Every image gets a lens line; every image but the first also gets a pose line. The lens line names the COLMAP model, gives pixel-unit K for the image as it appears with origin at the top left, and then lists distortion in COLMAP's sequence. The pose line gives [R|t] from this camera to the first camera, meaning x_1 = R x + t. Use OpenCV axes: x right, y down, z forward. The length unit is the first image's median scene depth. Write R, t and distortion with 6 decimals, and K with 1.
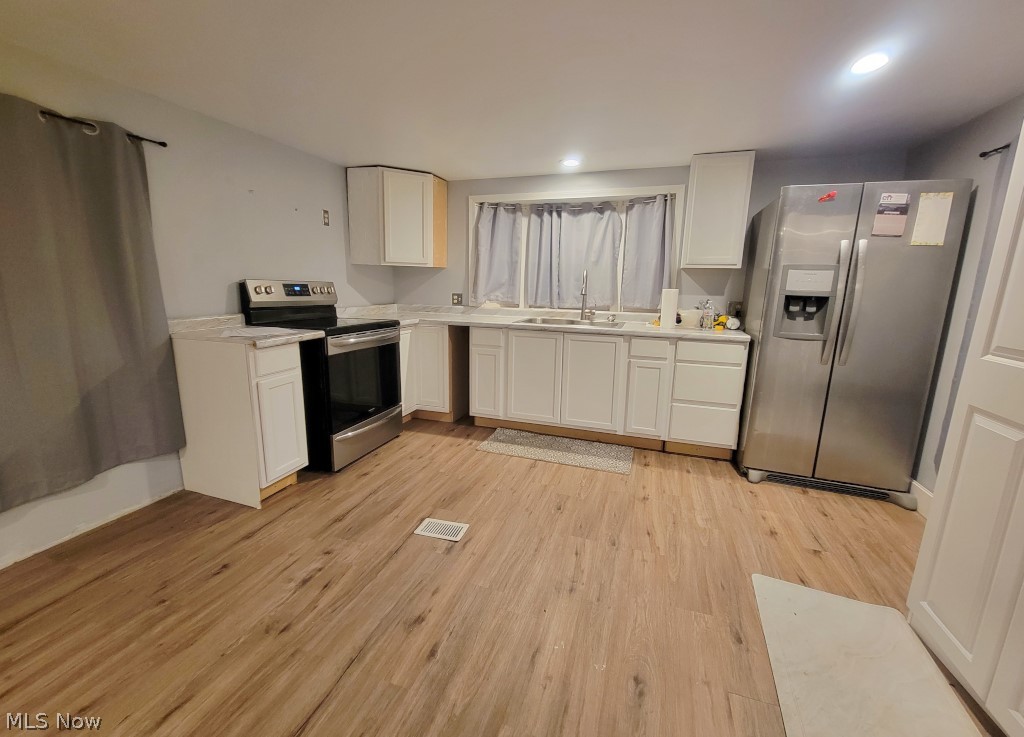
lens RADIAL K [[423.0, 0, 510.5], [0, 423.0, 364.2], [0, 0, 1]] dist [0.003379, 0.000212]
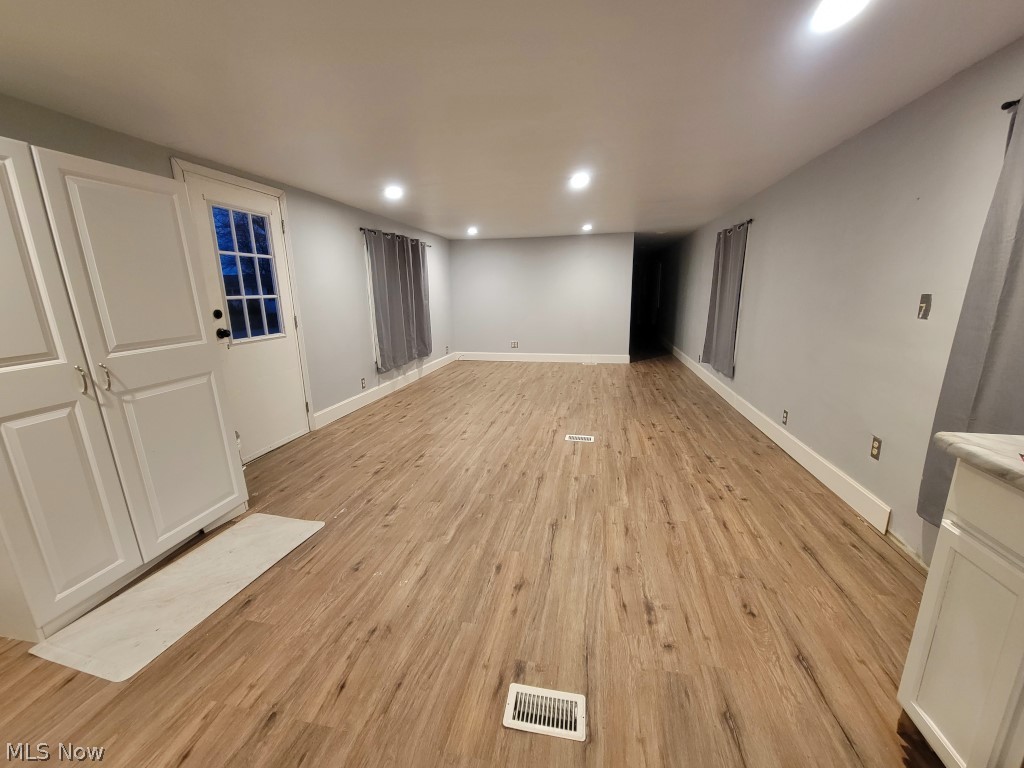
lens RADIAL K [[415.4, 0, 512.0], [0, 415.4, 386.8], [0, 0, 1]] dist [0.000775, 0.000499]
pose [[-0.992432, 0.027871, -0.119593, -0.073613], [-0.024758, 0.908489, 0.417175, -0.392972], [0.120276, 0.416979, -0.900923, 1.807501]]
